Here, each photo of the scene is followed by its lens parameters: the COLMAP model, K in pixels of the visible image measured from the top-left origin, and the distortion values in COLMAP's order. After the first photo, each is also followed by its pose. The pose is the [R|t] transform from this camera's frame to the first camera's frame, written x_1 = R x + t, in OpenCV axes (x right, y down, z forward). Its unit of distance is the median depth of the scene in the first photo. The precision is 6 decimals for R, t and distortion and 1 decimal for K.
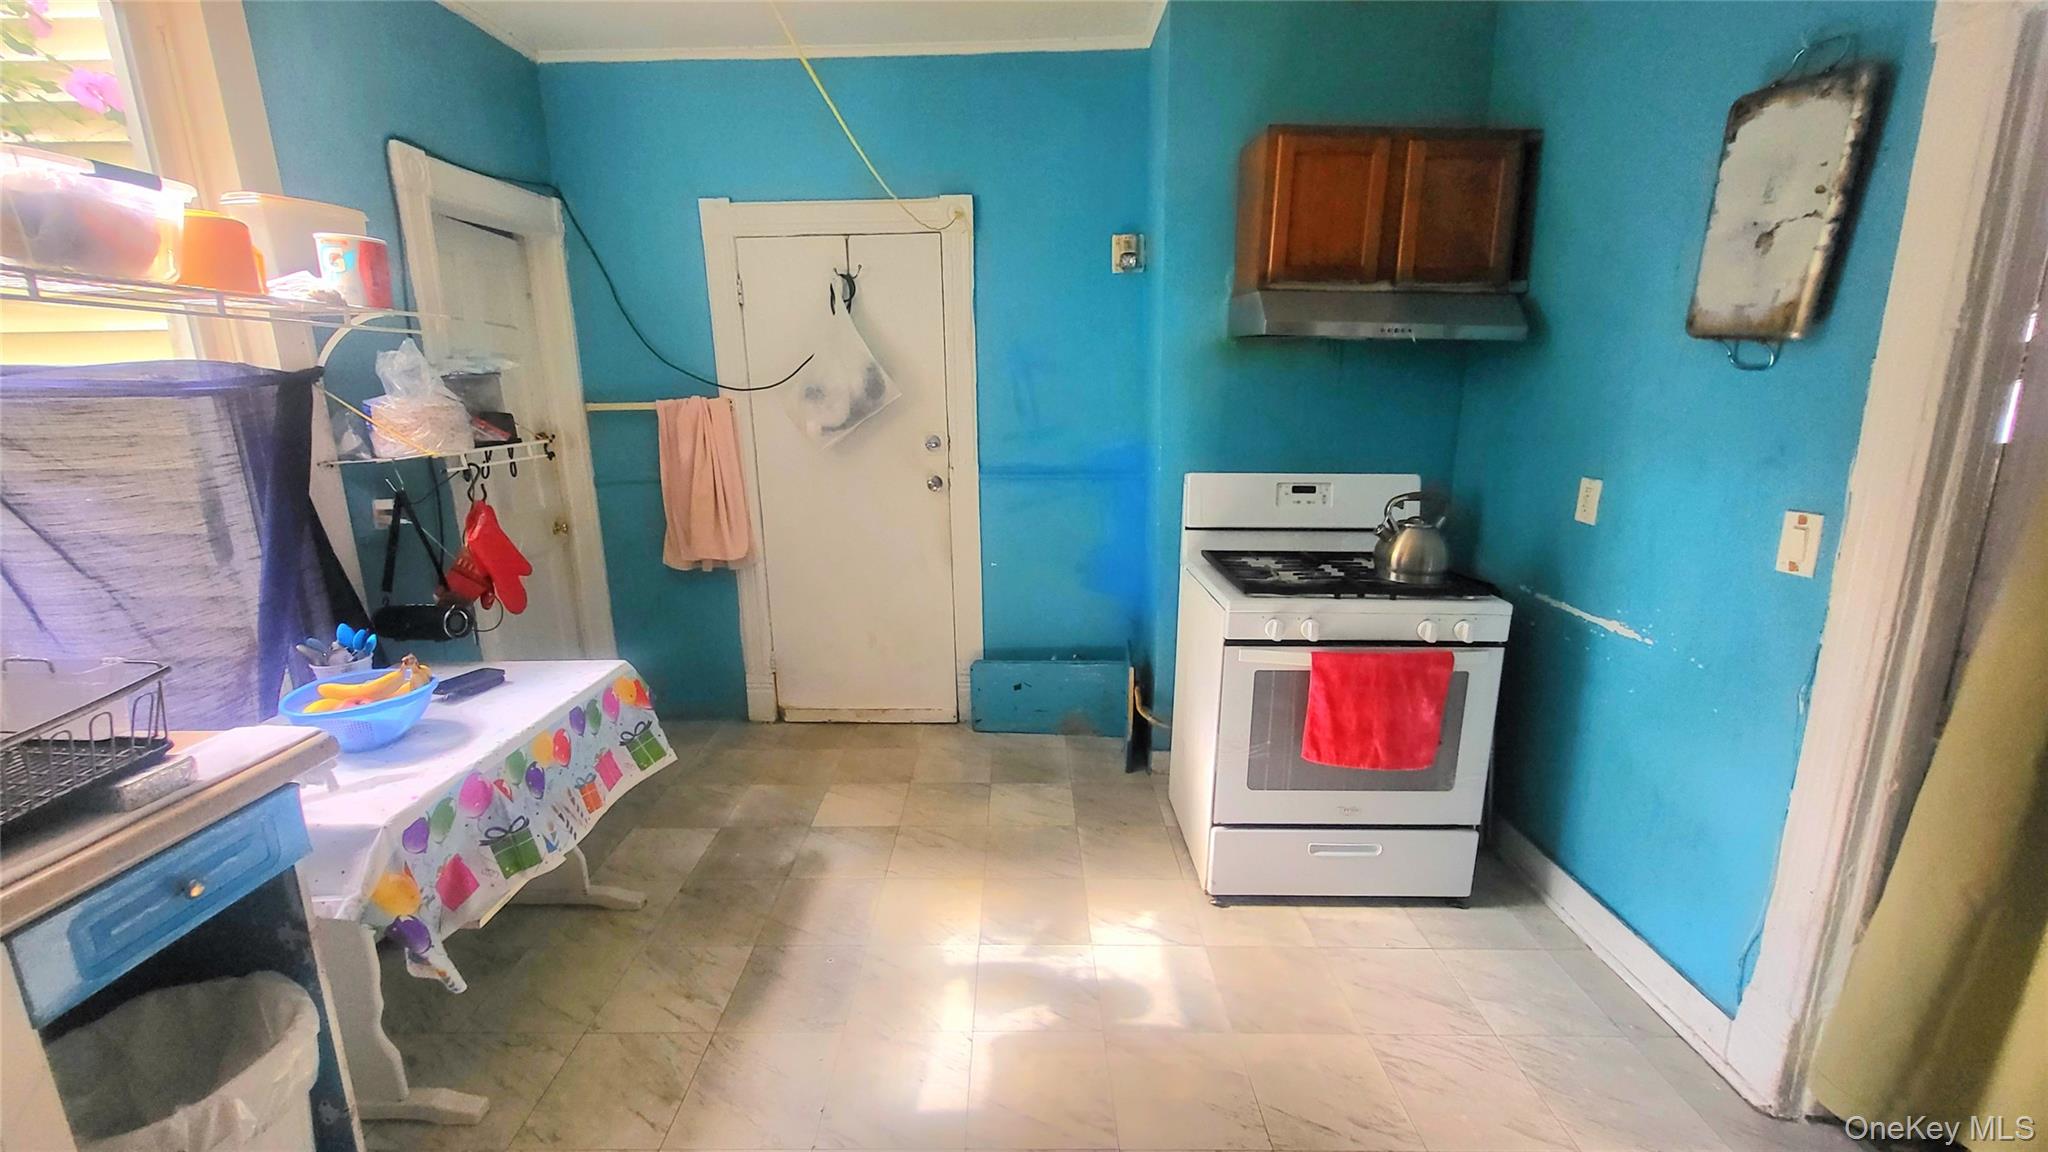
lens RADIAL K [[821.8, 0, 1007.1], [0, 821.8, 579.6], [0, 0, 1]] dist [-0.002811, -0.000232]
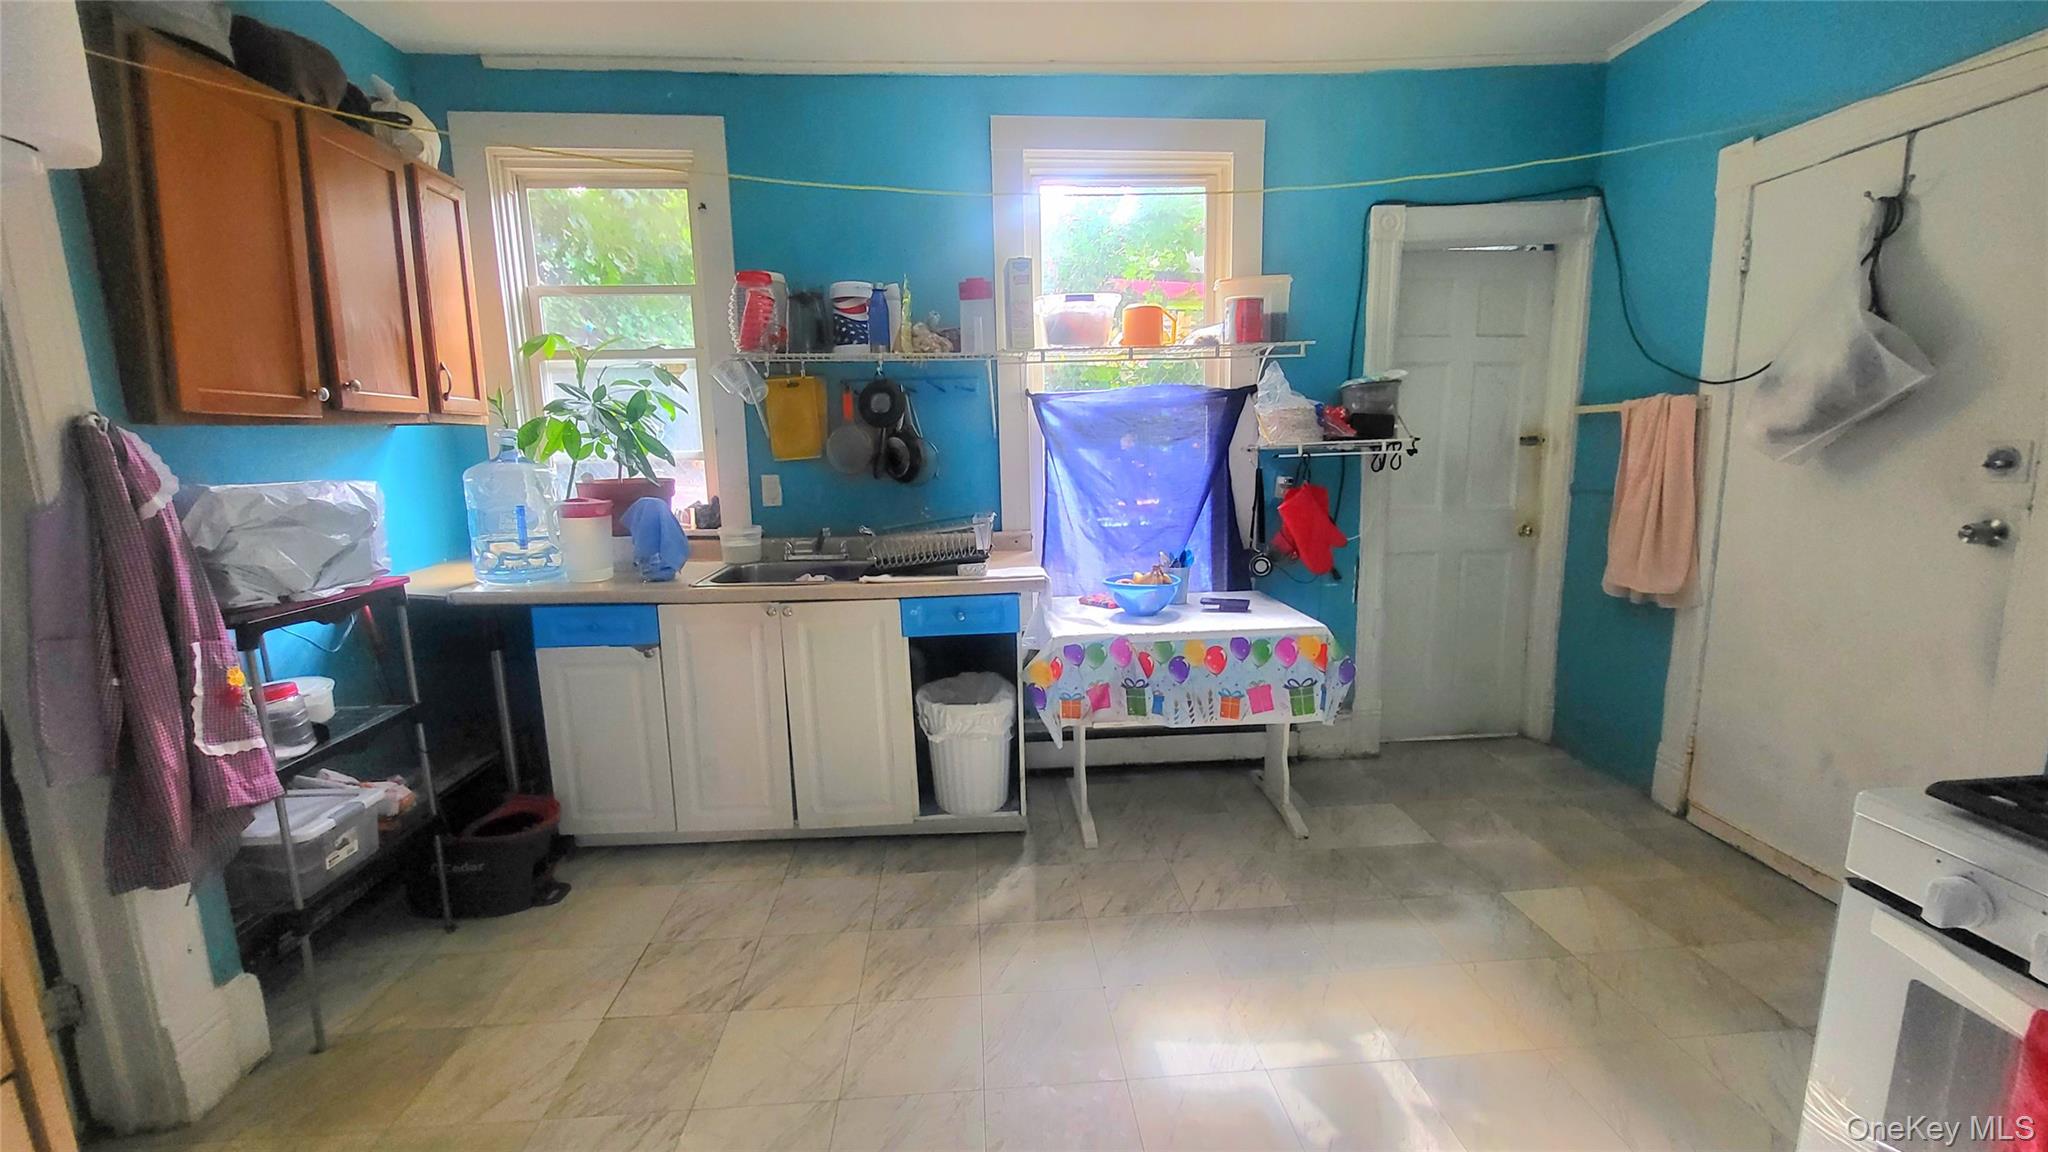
lens RADIAL K [[821.8, 0, 1009.7], [0, 821.8, 573.6], [0, 0, 1]] dist [-0.002811, -0.000232]
pose [[0.065851, 0.171063, -0.983057, 0.459160], [-0.200987, 0.967277, 0.154853, -0.044926], [0.977378, 0.187385, 0.098077, 0.322575]]
